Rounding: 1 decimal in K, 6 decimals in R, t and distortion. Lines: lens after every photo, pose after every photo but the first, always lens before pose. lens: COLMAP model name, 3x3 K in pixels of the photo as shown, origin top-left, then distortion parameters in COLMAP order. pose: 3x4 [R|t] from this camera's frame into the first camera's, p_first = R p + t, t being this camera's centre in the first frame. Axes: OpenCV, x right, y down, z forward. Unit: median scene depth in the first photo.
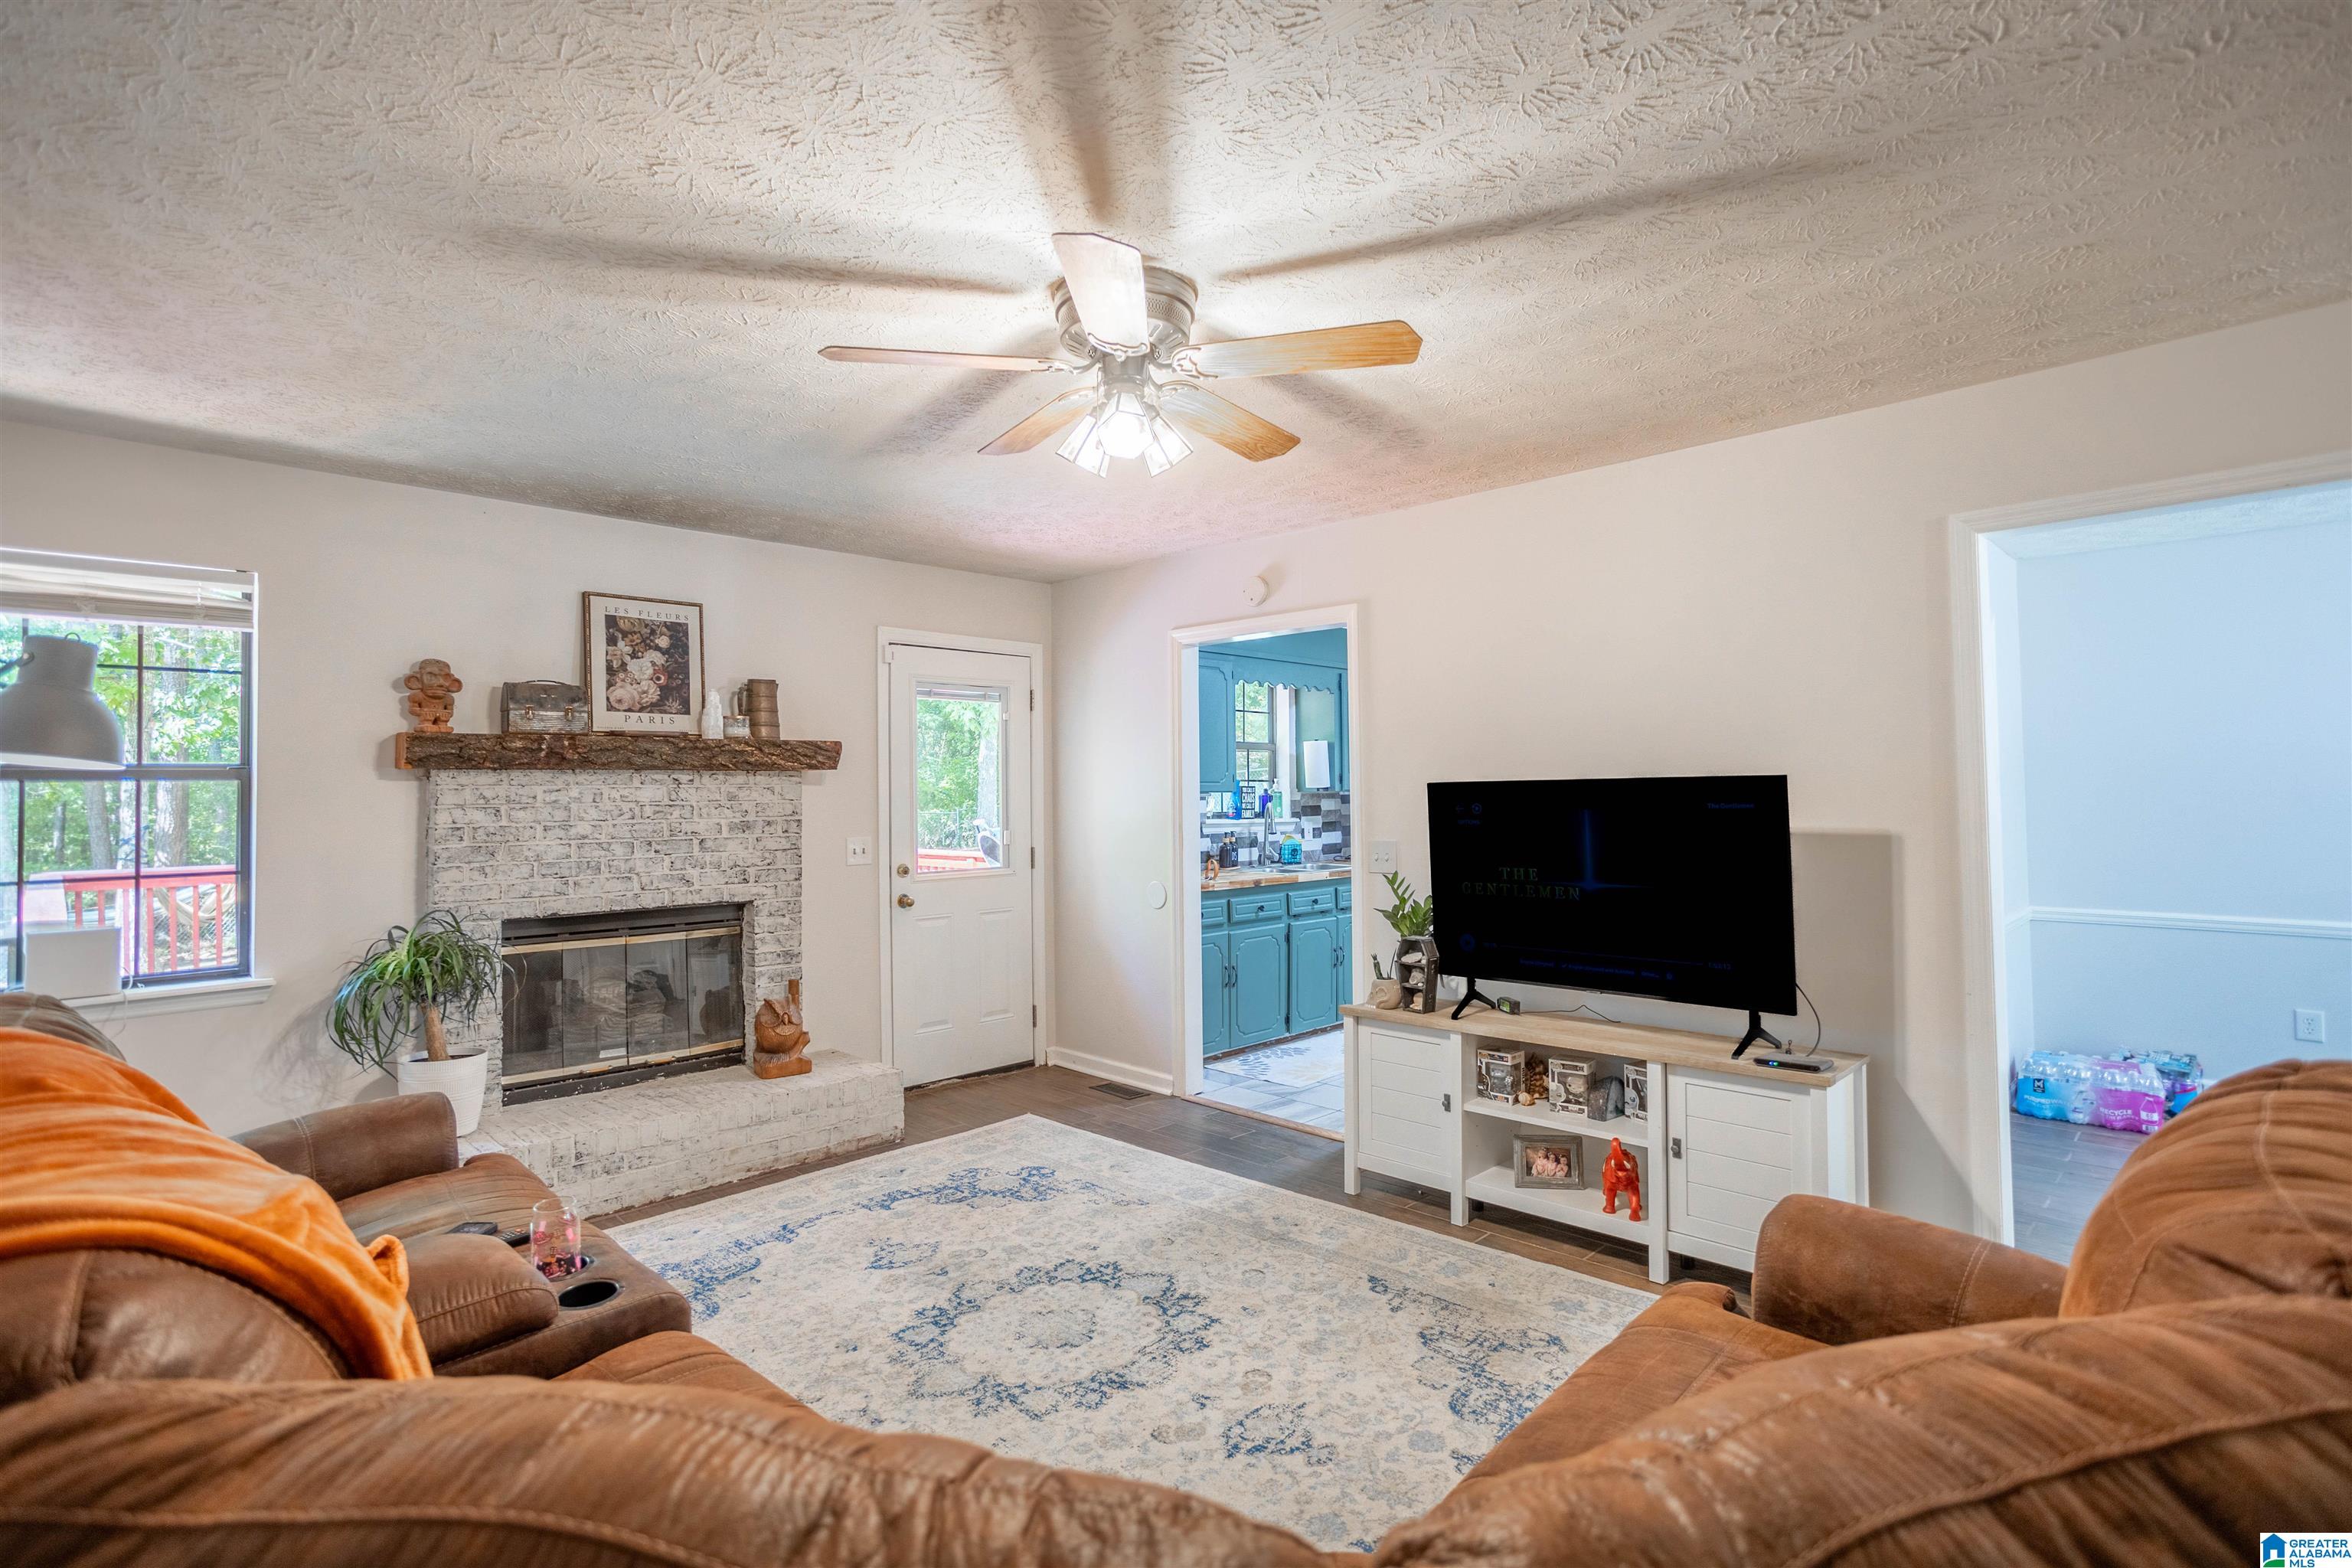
lens RADIAL K [[1121.3, 0, 1151.3], [0, 1121.3, 746.3], [0, 0, 1]] dist [-0.027820, 0.010632]
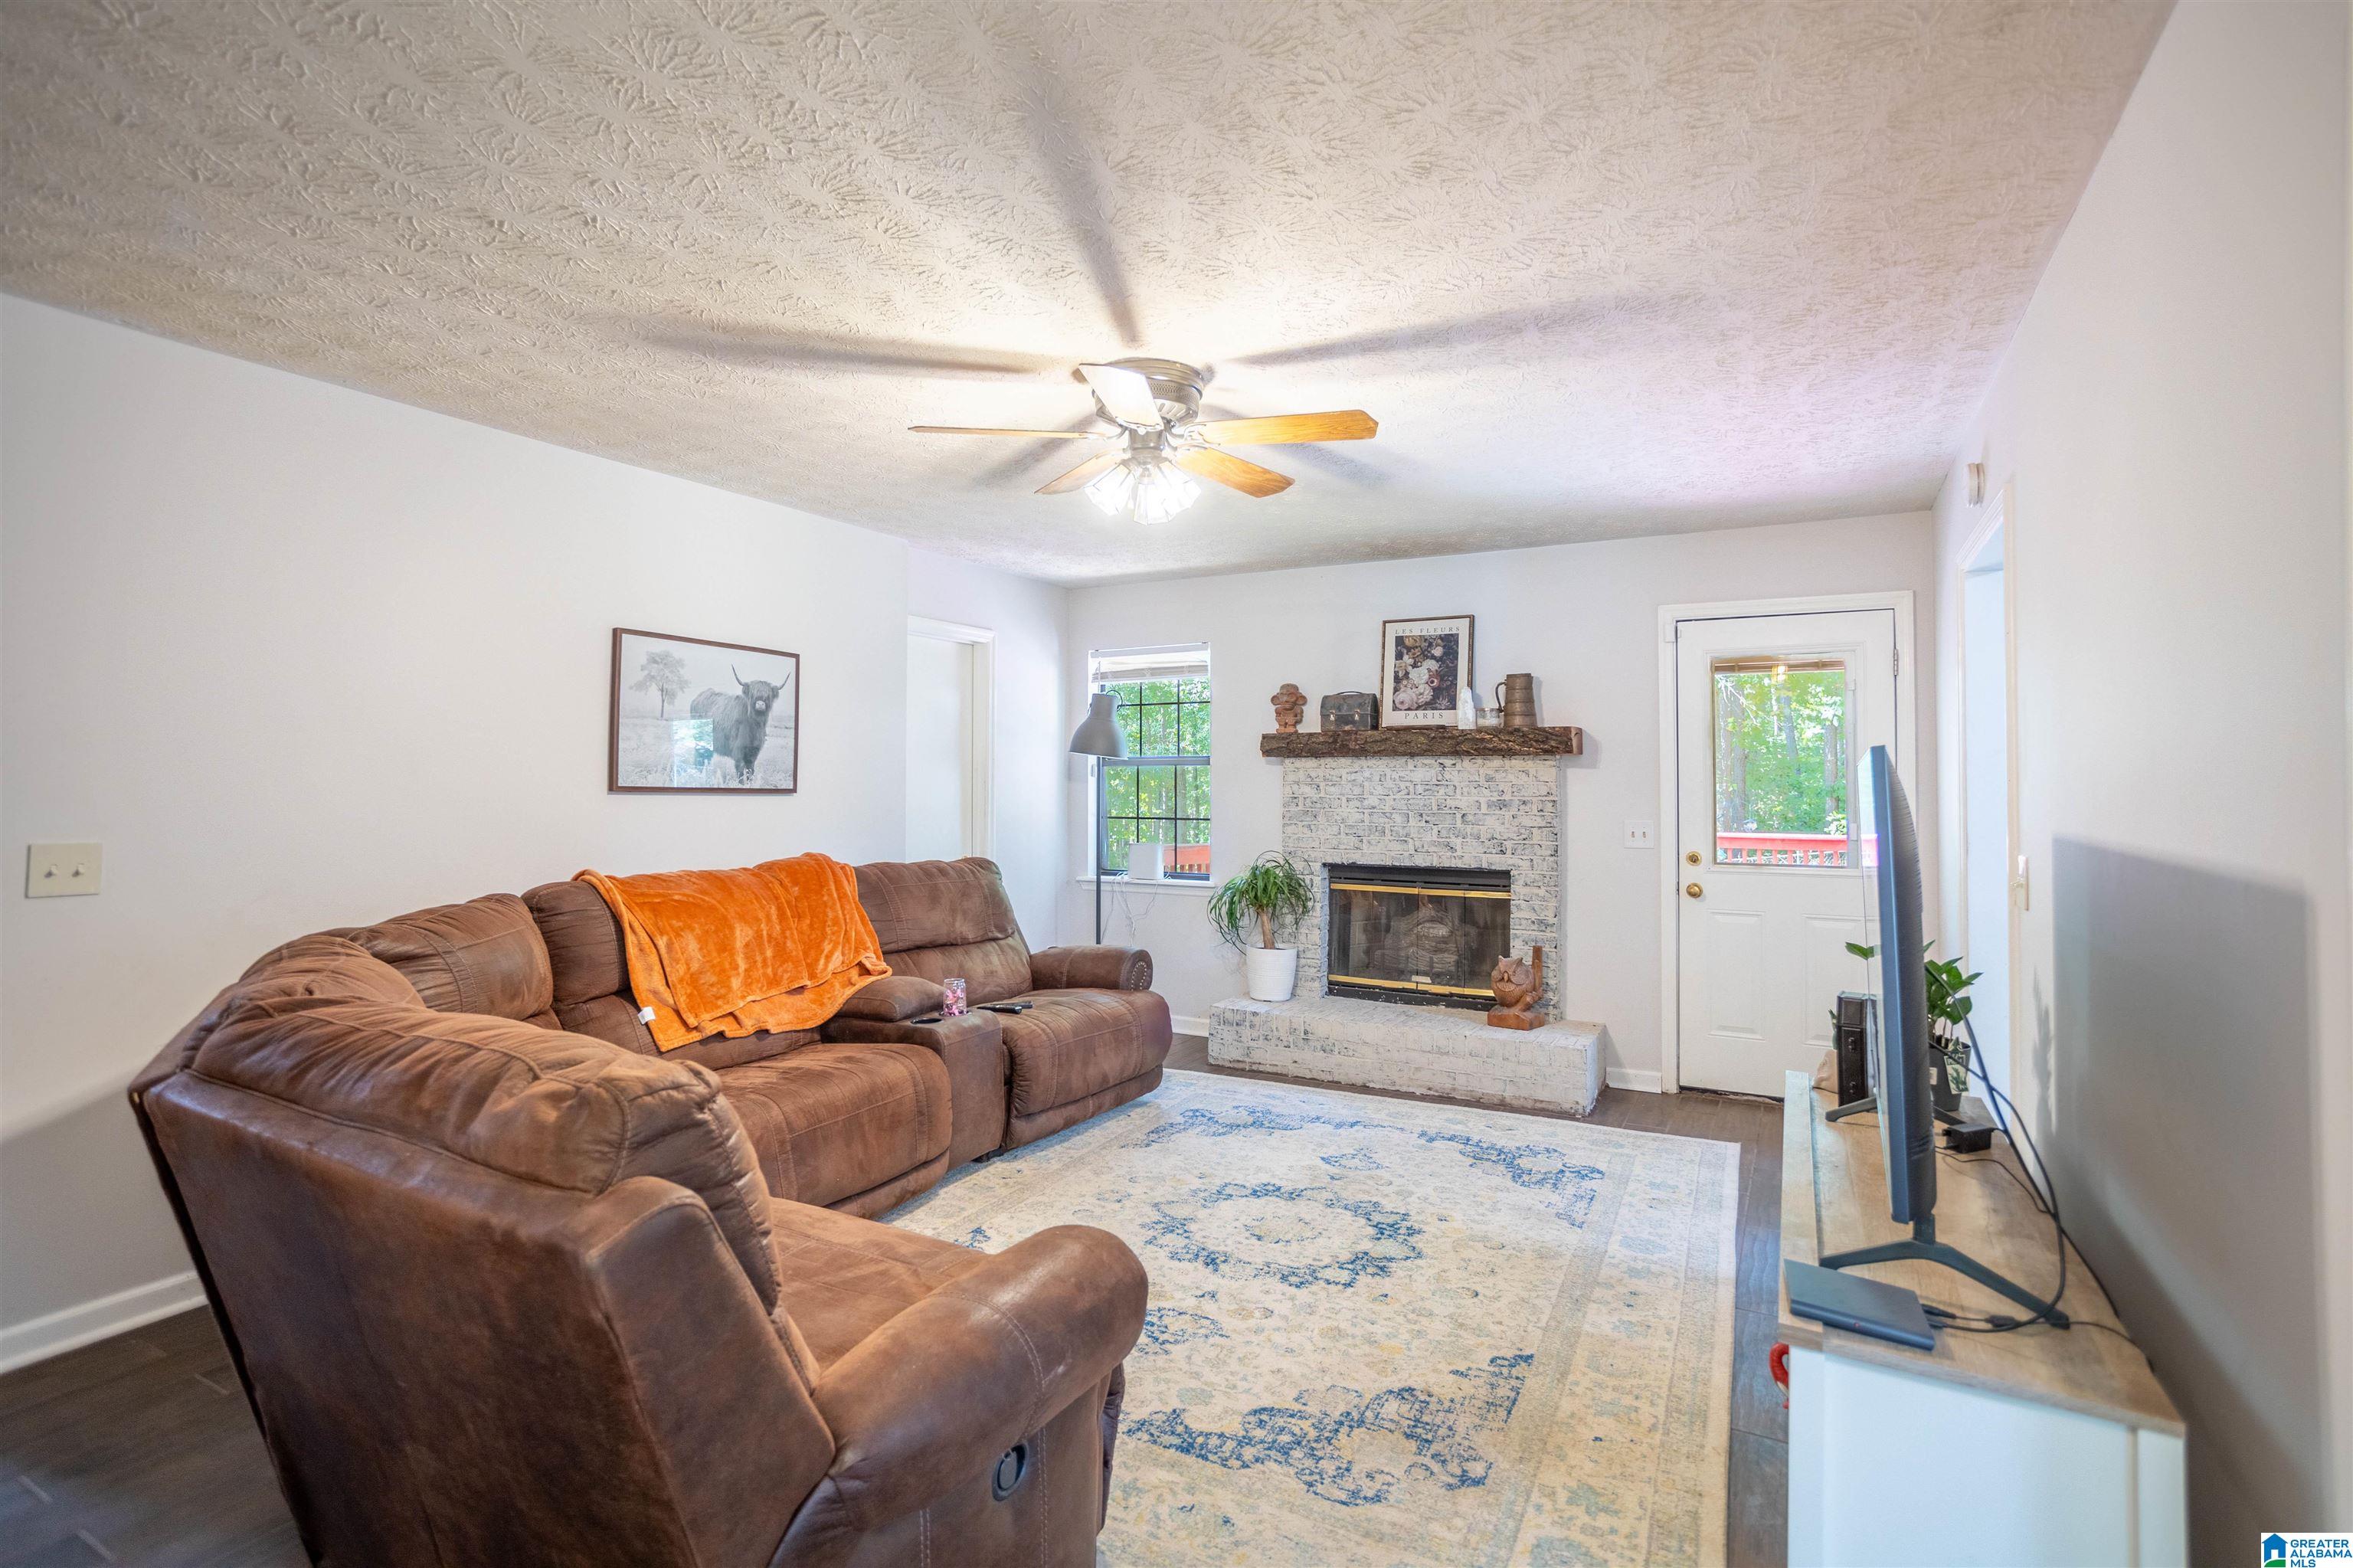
lens RADIAL K [[1121.8, 0, 1166.1], [0, 1121.8, 747.3], [0, 0, 1]] dist [-0.027820, 0.010632]
pose [[0.273127, -0.018928, -0.961792, 0.703076], [0.033118, 0.999399, -0.010263, 0.015233], [0.961408, -0.029049, 0.273590, 0.394466]]
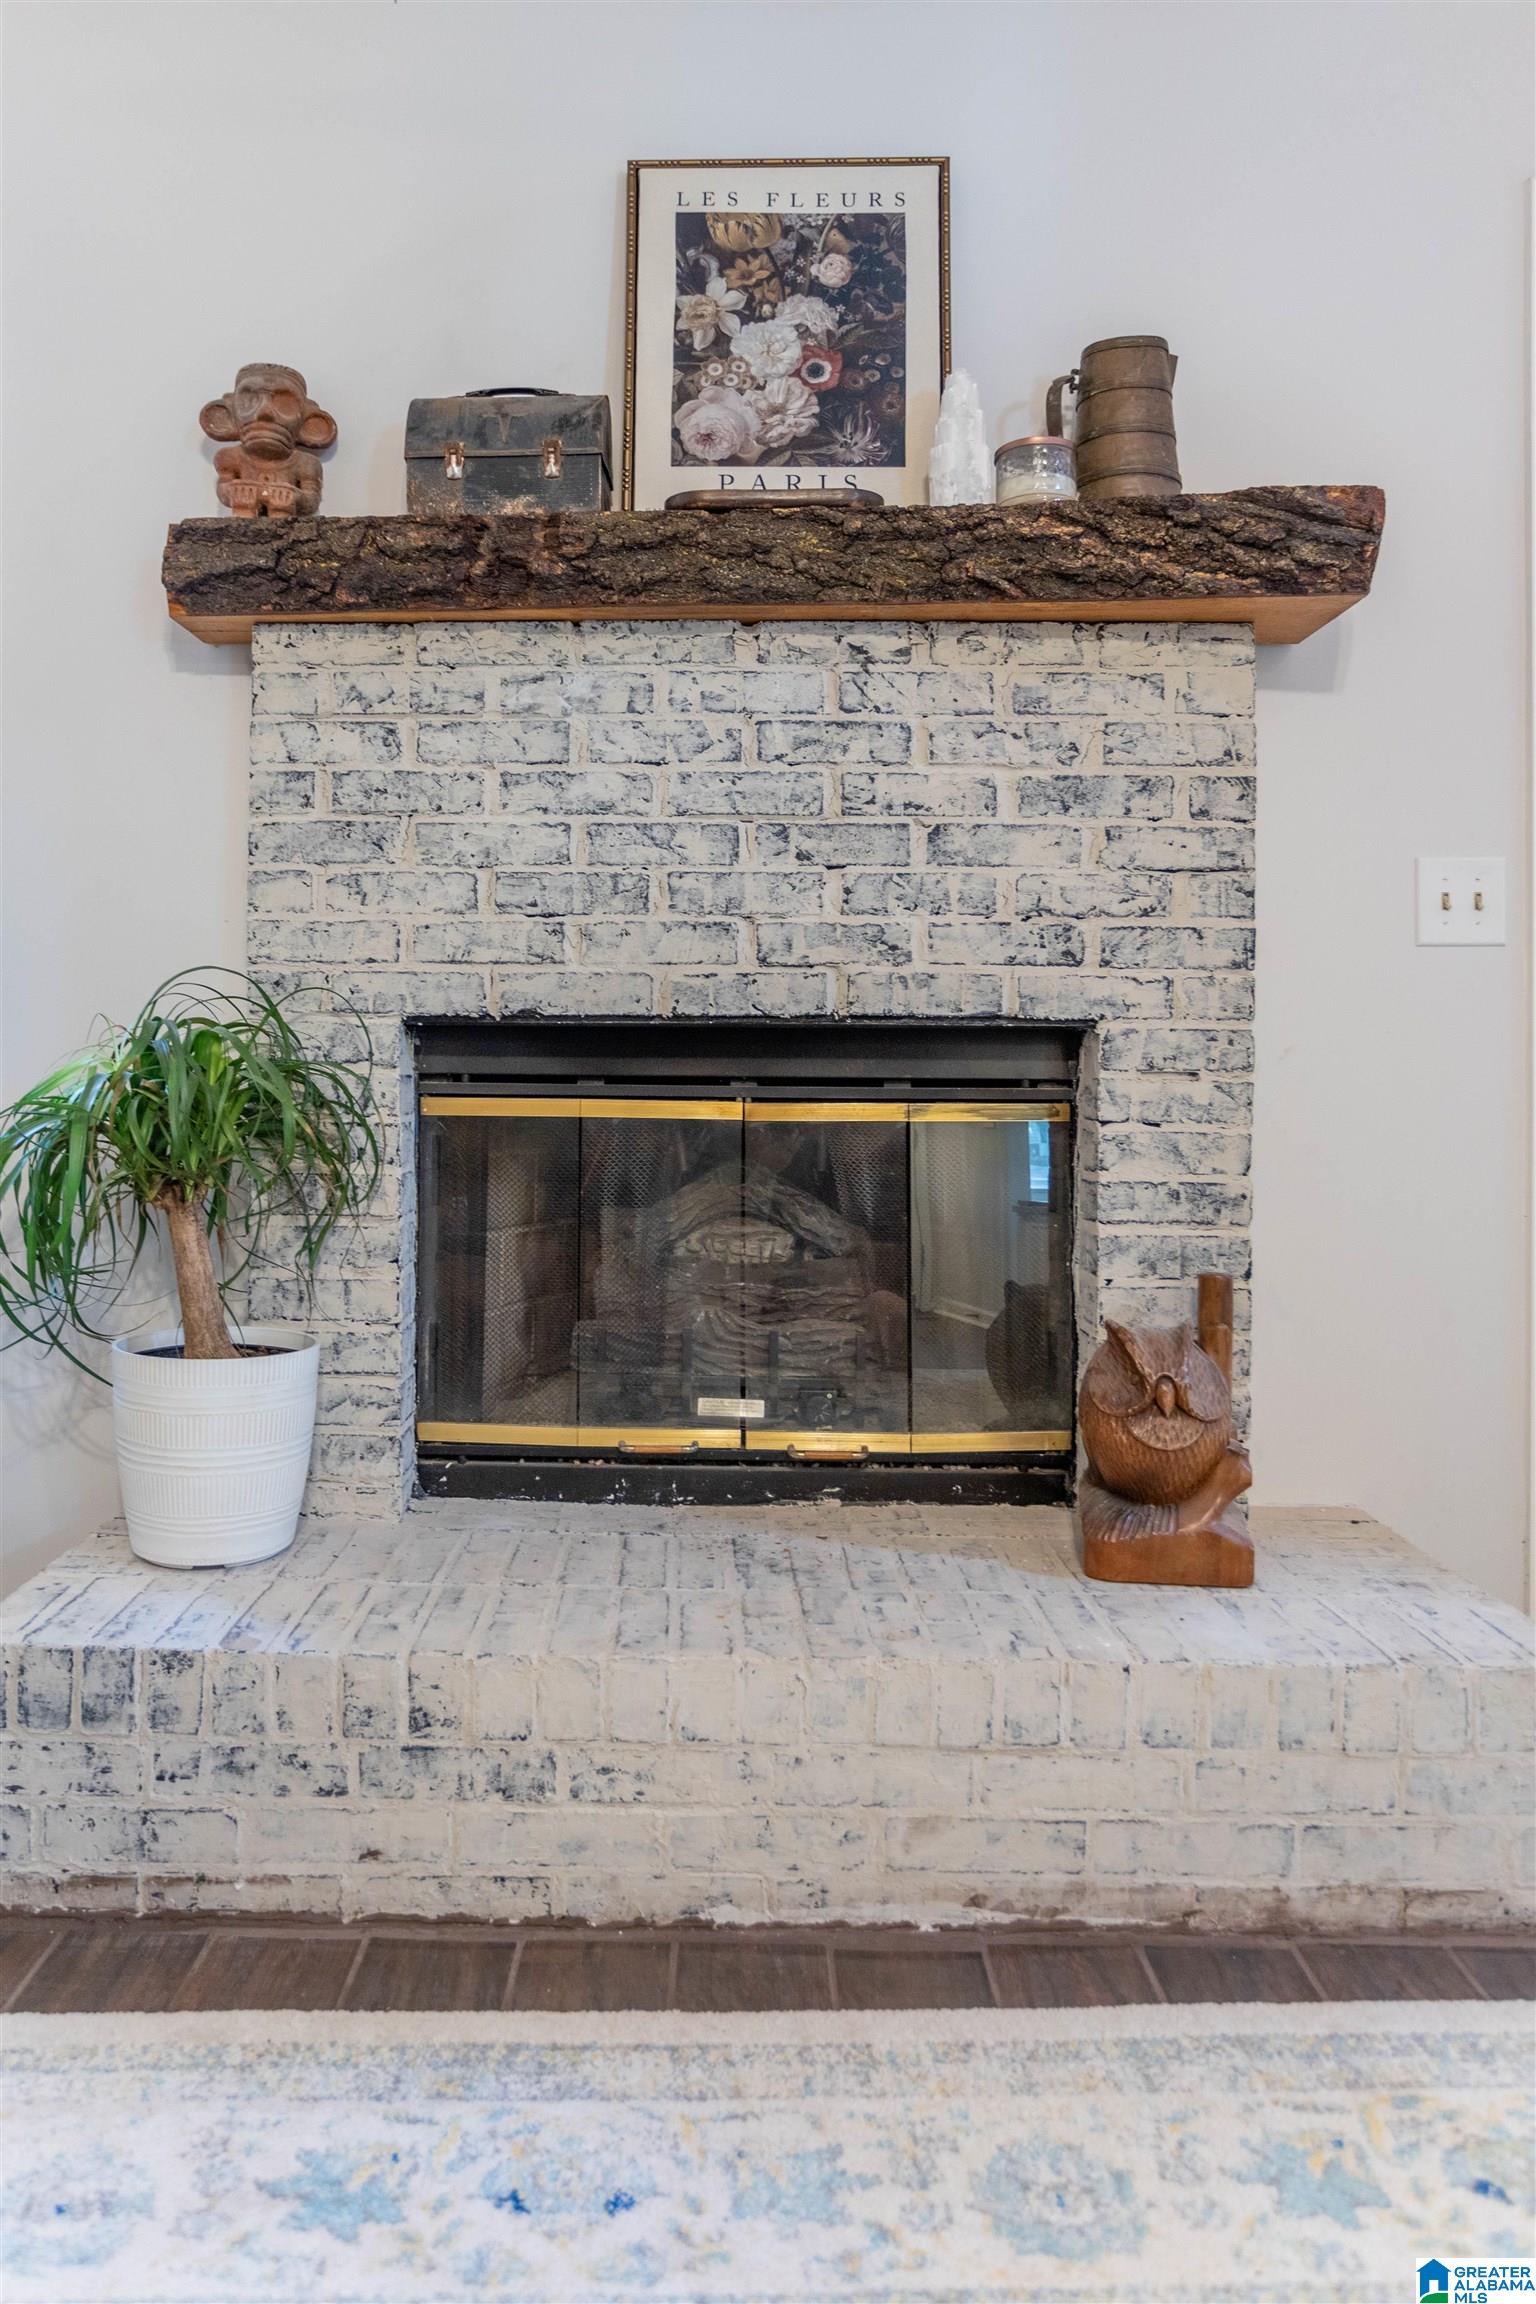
lens RADIAL K [[1485.1, 0, 653.8], [0, 1485.1, 1071.2], [0, 0, 1]] dist [-0.039350, 0.005661]
pose [[0.695091, 0.021401, -0.718603, -0.147789], [0.016570, 0.998814, 0.045774, 0.143945], [0.718731, -0.043724, 0.693912, 0.665718]]
